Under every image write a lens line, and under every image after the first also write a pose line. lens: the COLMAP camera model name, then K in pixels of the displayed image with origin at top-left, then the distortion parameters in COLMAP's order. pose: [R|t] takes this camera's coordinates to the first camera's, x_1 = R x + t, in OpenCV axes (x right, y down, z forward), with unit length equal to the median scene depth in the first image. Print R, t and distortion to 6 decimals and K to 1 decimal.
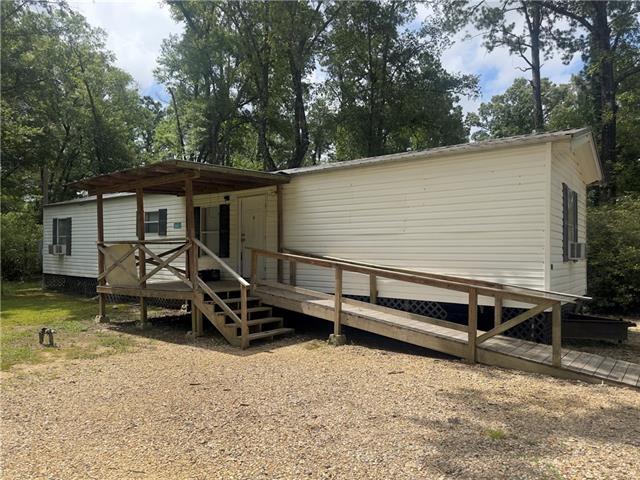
lens RADIAL K [[455.7, 0, 320.0], [0, 455.7, 240.0], [0, 0, 1]] dist [0.002169, -0.002125]
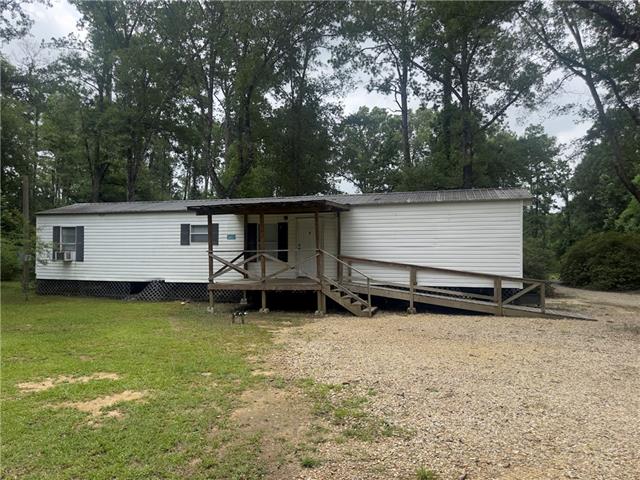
lens RADIAL K [[455.7, 0, 320.0], [0, 455.7, 240.0], [0, 0, 1]] dist [0.002169, -0.002125]
pose [[0.938583, 0.014913, 0.344730, -0.518411], [-0.009455, 0.999802, -0.017506, -0.004204], [-0.344923, 0.013172, 0.938539, -0.269044]]
